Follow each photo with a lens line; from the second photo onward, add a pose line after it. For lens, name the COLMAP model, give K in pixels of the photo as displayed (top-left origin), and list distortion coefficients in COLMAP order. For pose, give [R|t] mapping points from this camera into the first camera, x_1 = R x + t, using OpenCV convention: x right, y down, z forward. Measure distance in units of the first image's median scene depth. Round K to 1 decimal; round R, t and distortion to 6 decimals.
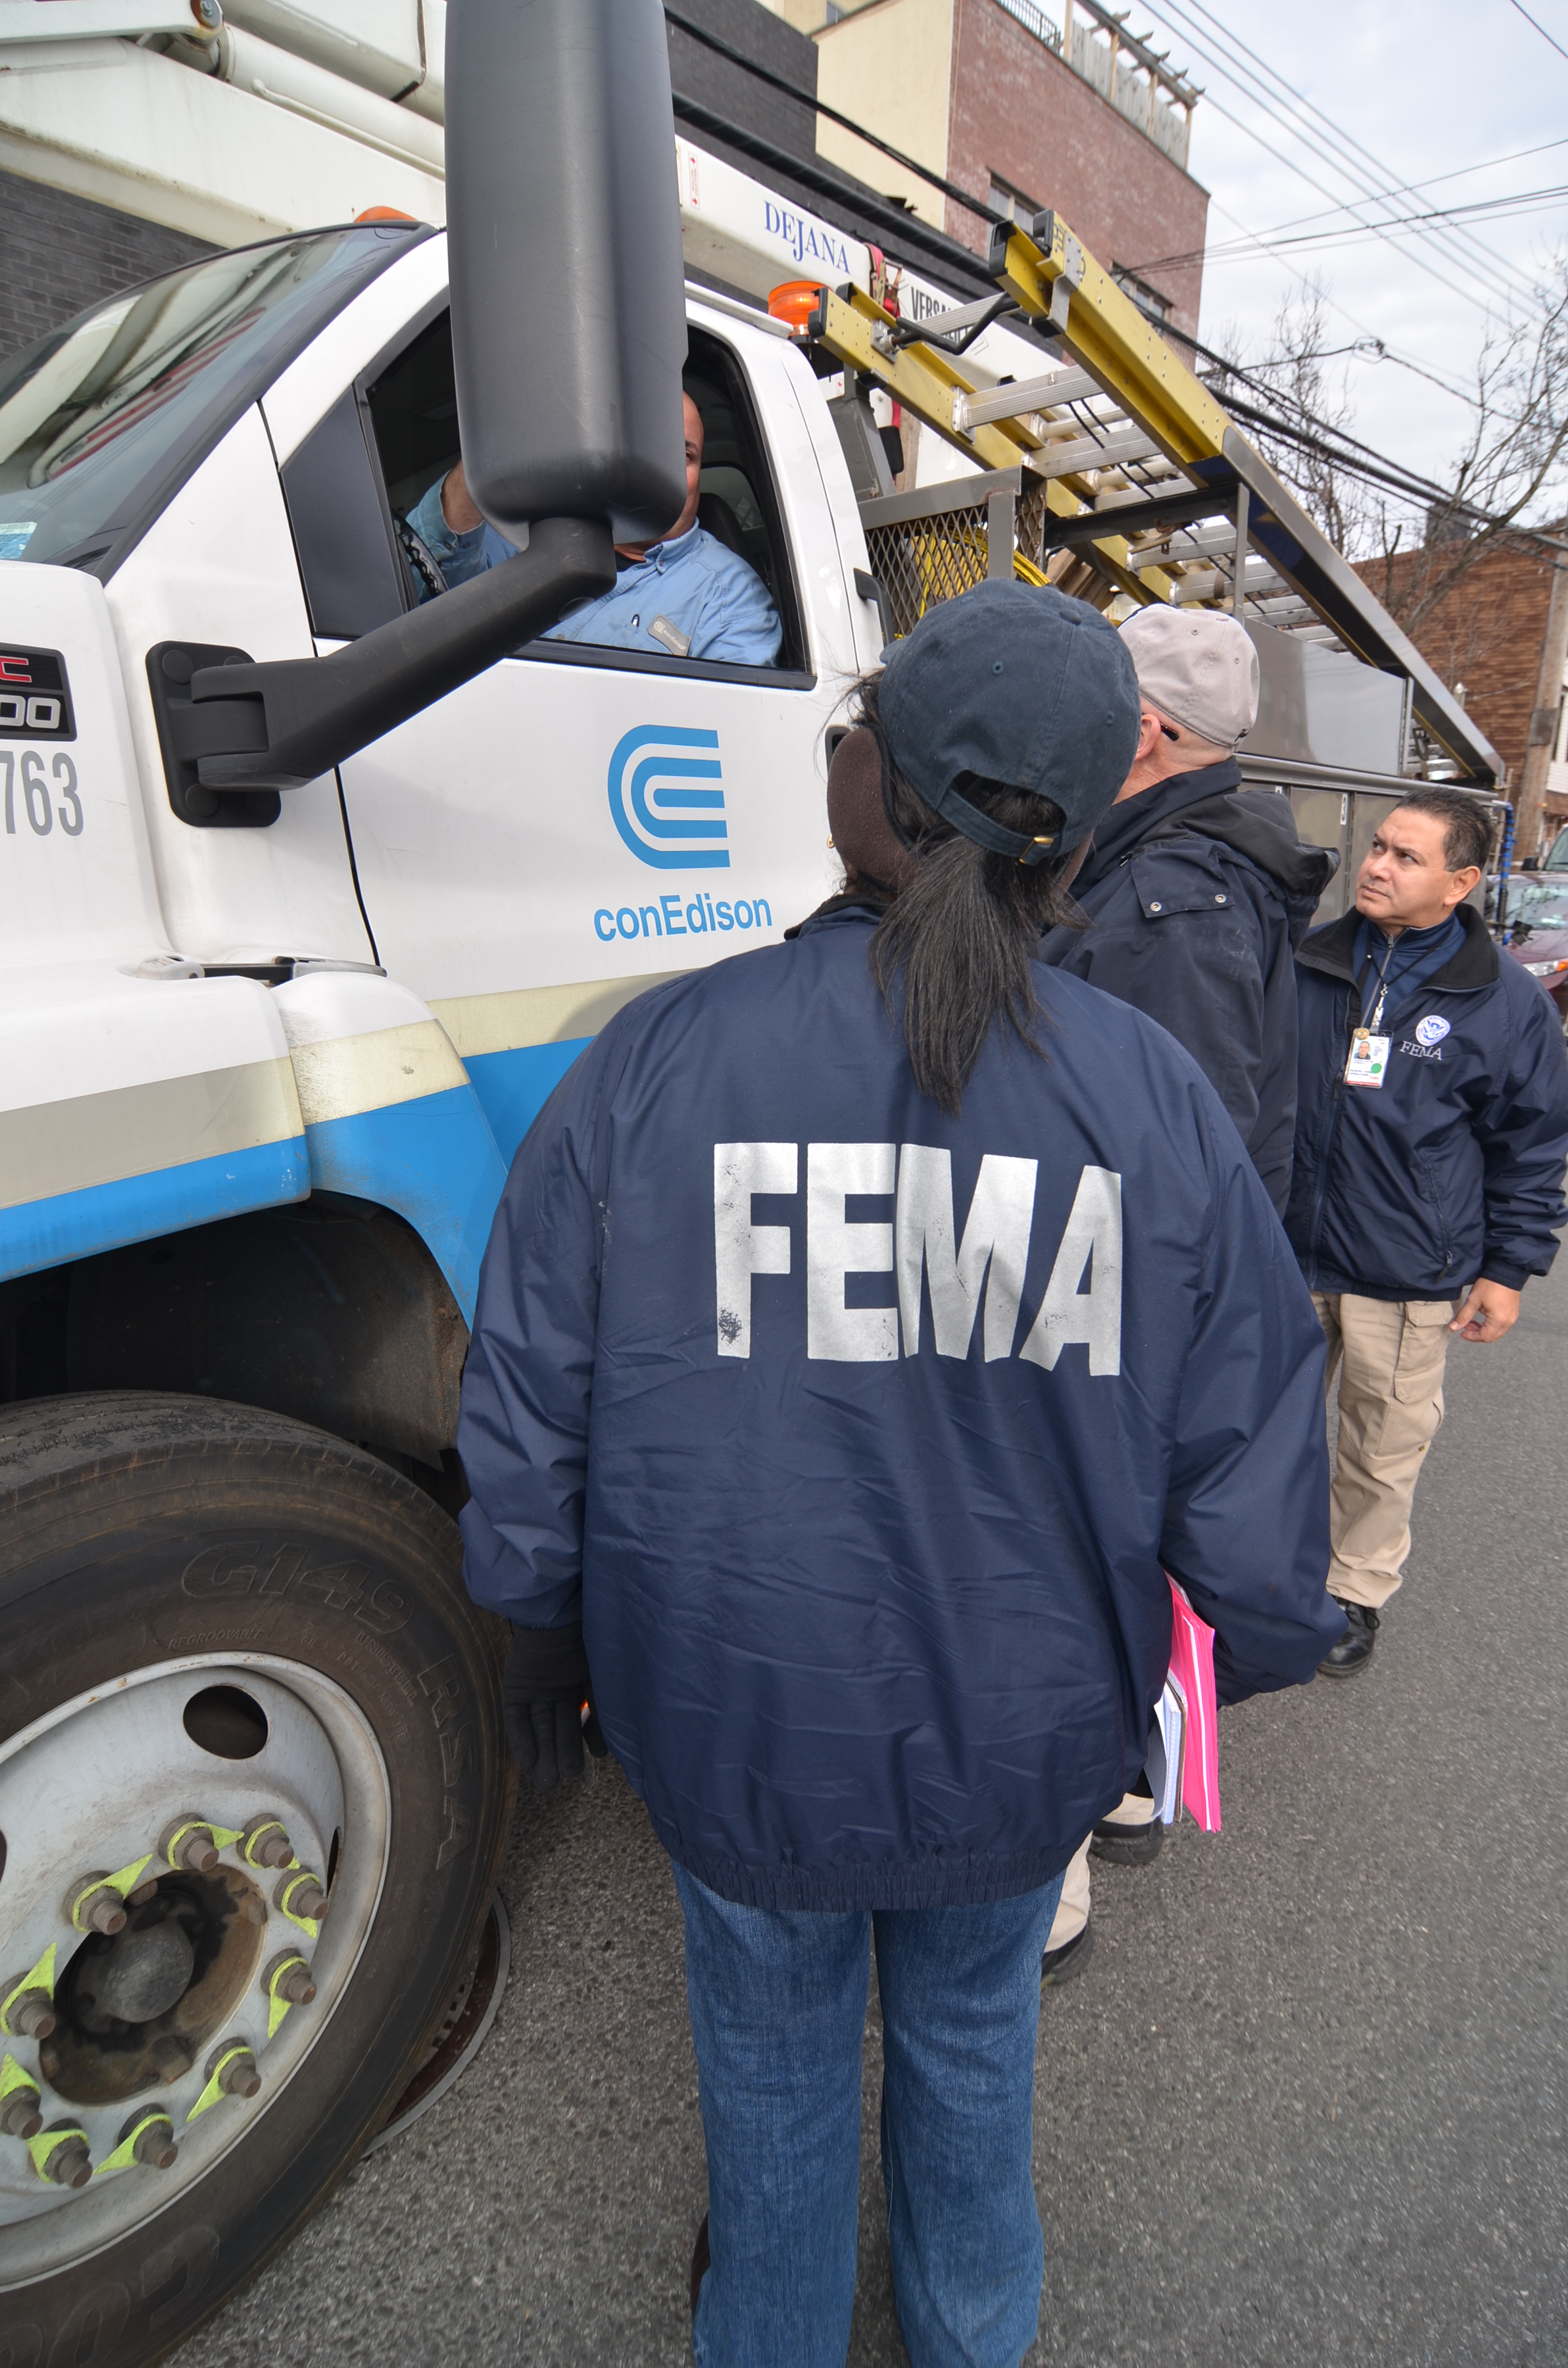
lens RADIAL K [[1248.5, 0, 784.0], [0, 1248.5, 1184.0], [0, 0, 1]] dist [-0.015602, -0.008170]
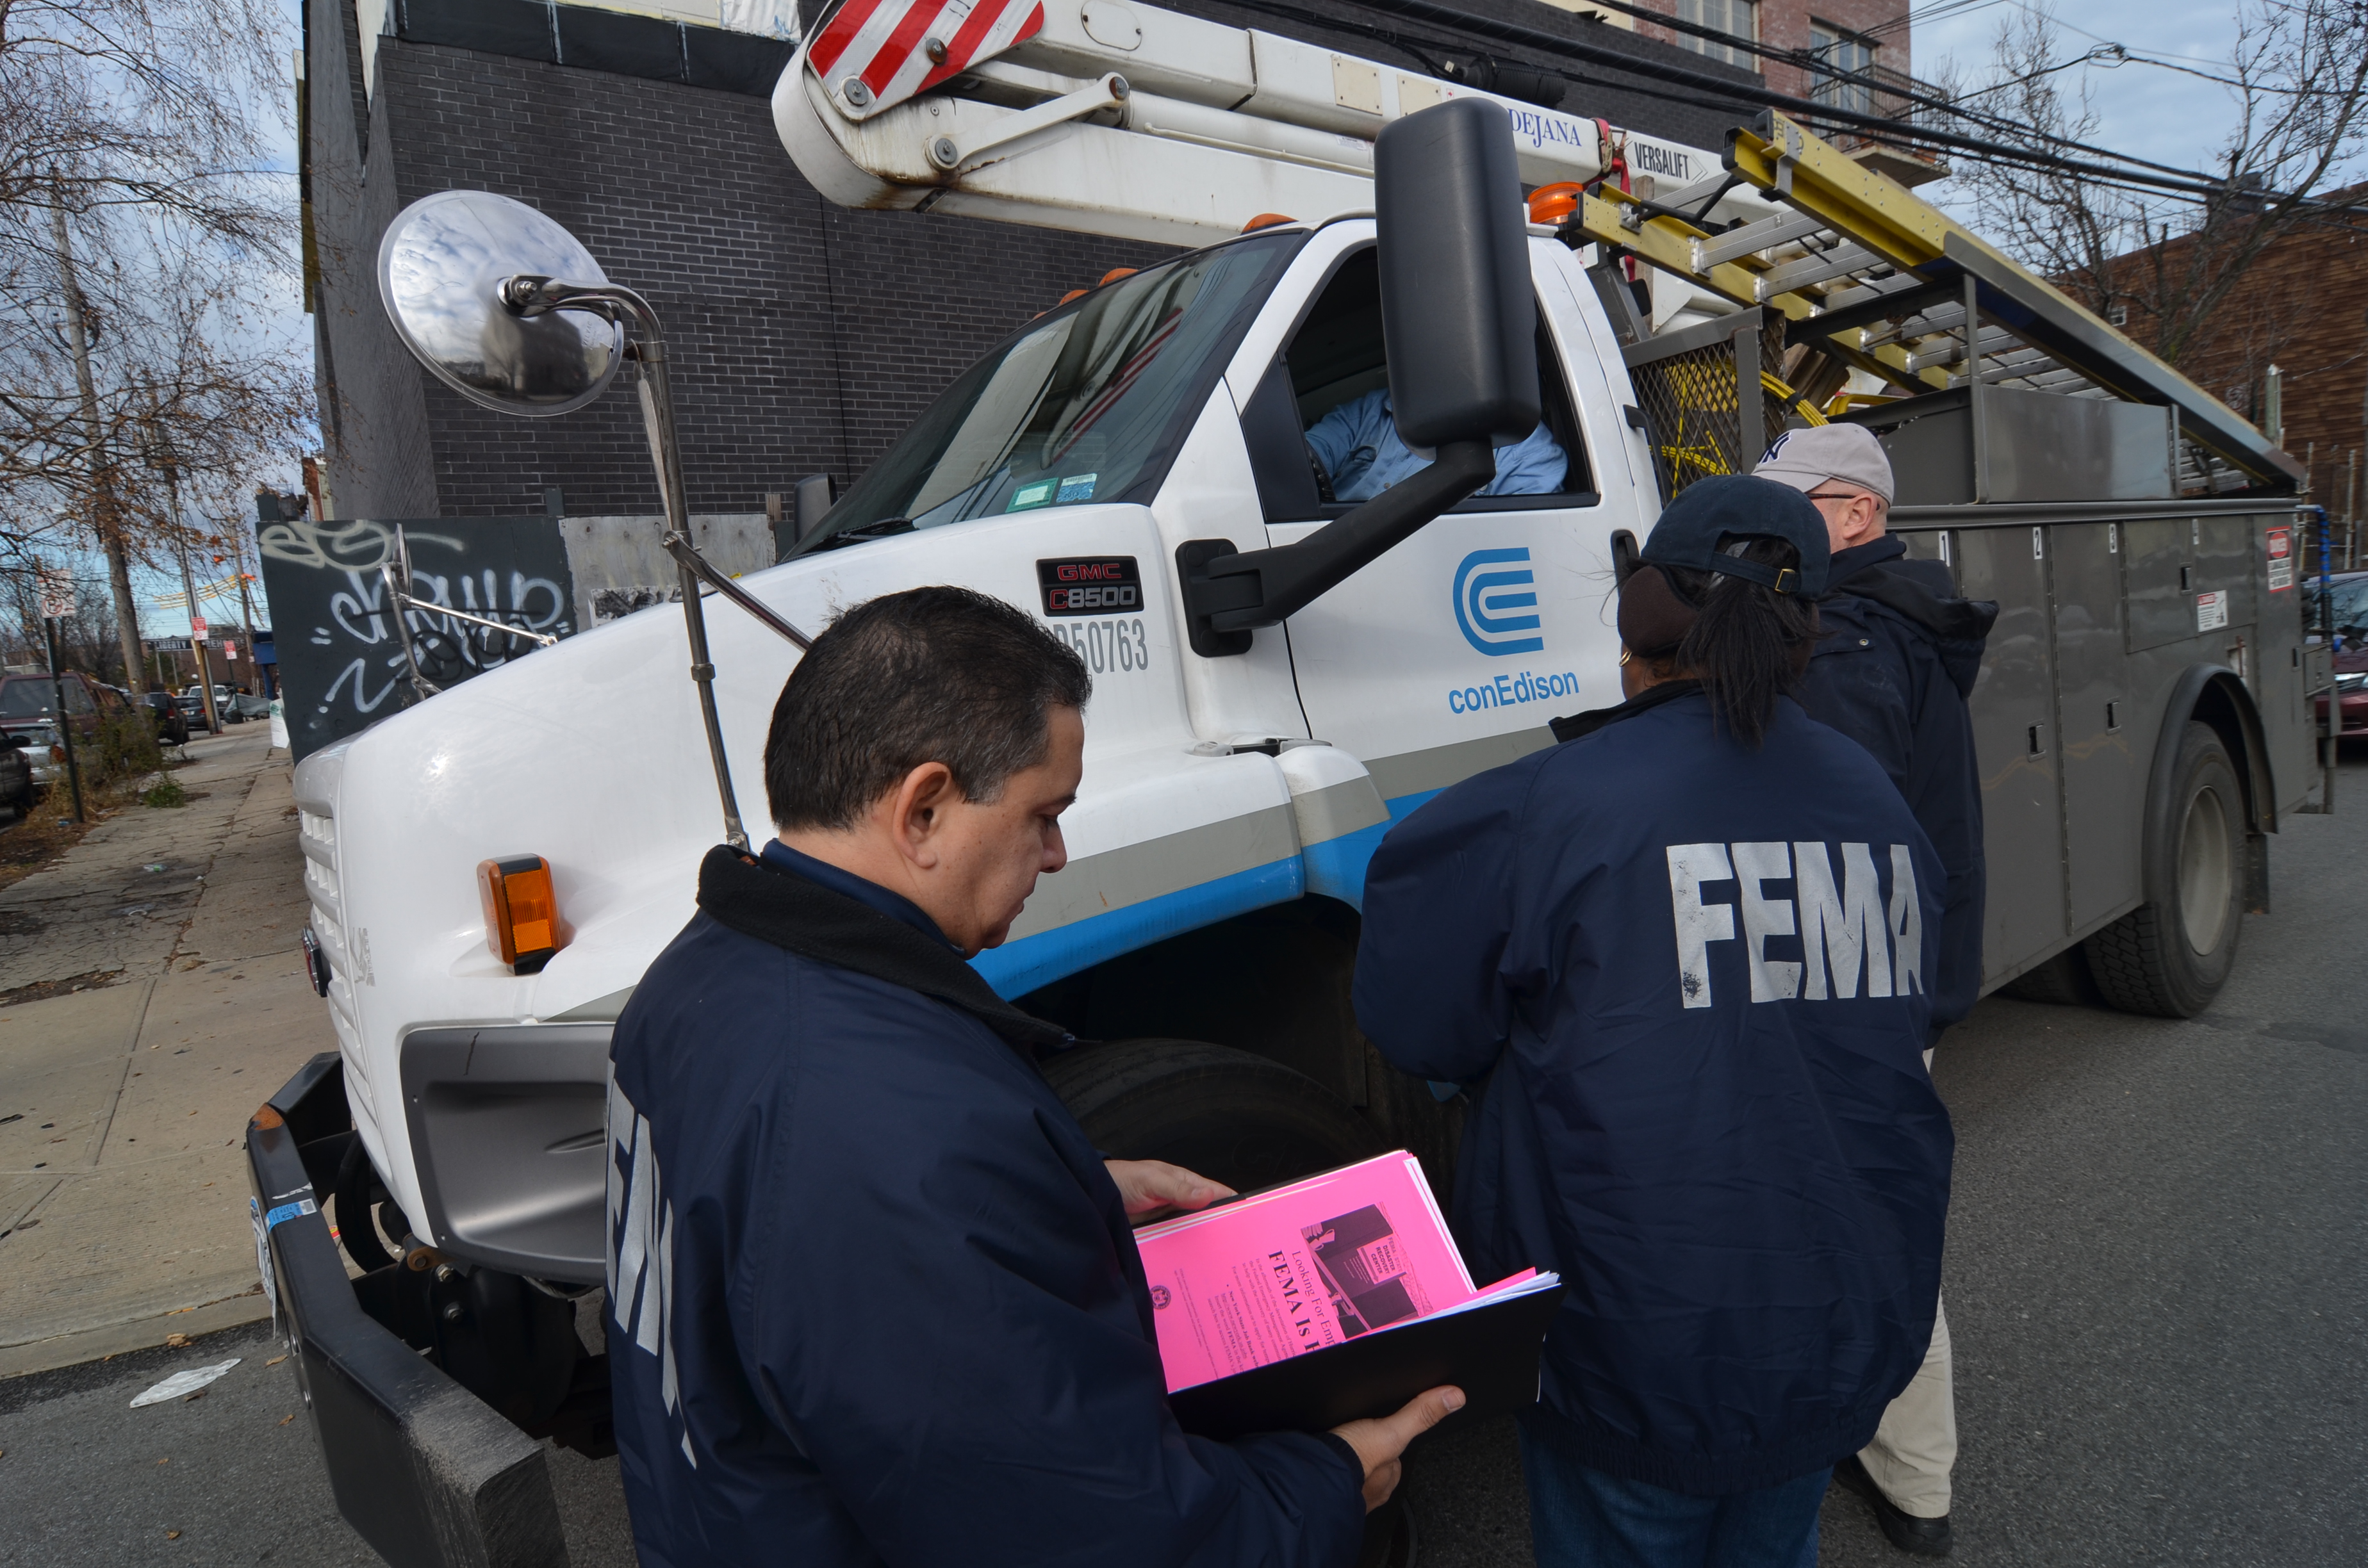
lens RADIAL K [[1248.5, 0, 1181.8], [0, 1248.5, 795.9], [0, 0, 1]] dist [-0.015602, -0.008170]
pose [[0.964925, -0.055019, -0.256696, -0.072733], [0.021563, 0.991099, -0.131372, 0.046292], [0.261639, 0.121229, 0.957522, -0.261545]]
